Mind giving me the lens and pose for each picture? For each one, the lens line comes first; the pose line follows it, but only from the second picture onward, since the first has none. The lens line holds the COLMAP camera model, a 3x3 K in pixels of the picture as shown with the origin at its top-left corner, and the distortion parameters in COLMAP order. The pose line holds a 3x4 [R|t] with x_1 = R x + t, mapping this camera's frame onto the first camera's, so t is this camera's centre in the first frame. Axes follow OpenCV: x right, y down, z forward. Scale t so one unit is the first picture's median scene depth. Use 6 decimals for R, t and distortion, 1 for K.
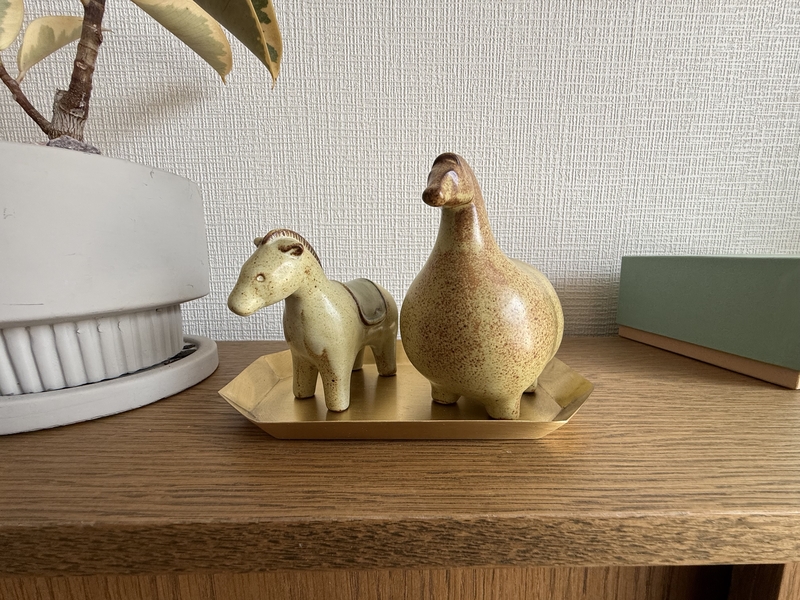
lens RADIAL K [[322.9, 0, 399.3], [0, 322.9, 299.5], [0, 0, 1]] dist [0.000062, 0.000471]
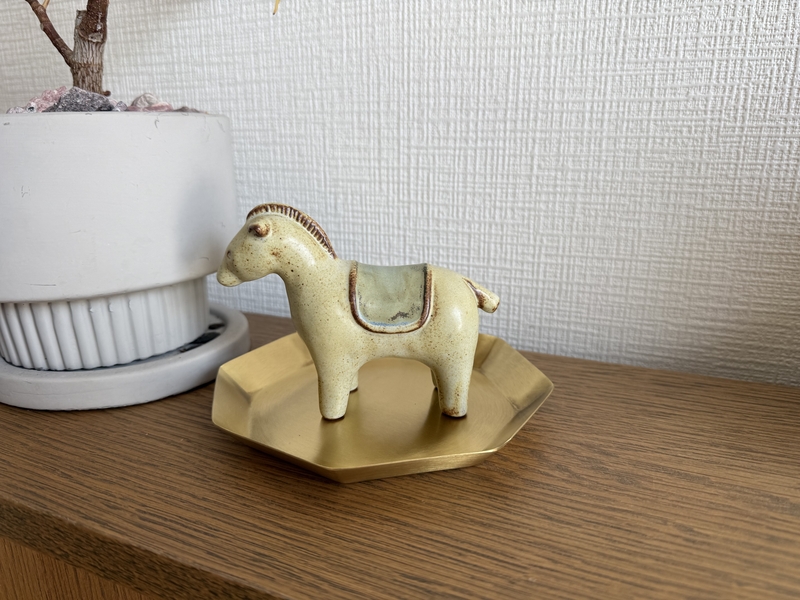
lens RADIAL K [[595.2, 0, 399.9], [0, 595.2, 301.0], [0, 0, 1]] dist [-0.013519, -0.023536]
pose [[0.914850, 0.117360, -0.386362, 0.223012], [-0.060685, 0.985925, 0.155788, -0.125664], [0.399207, -0.119077, 0.909095, -0.075207]]
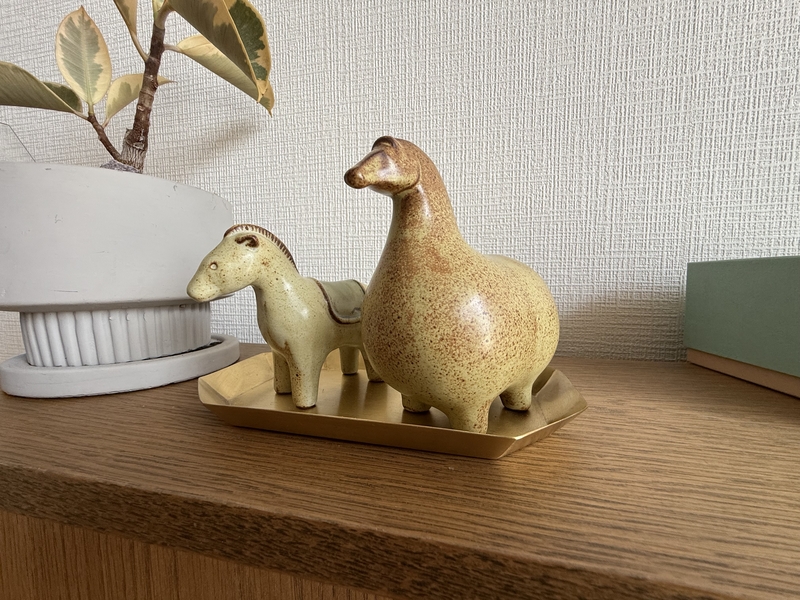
lens RADIAL K [[322.9, 0, 399.4], [0, 322.9, 299.8], [0, 0, 1]] dist [0.000062, 0.000471]
pose [[0.971021, 0.018401, -0.238285, 0.180553], [-0.035819, 0.996975, -0.068976, 0.041087], [0.236295, 0.075513, 0.968743, 0.047358]]
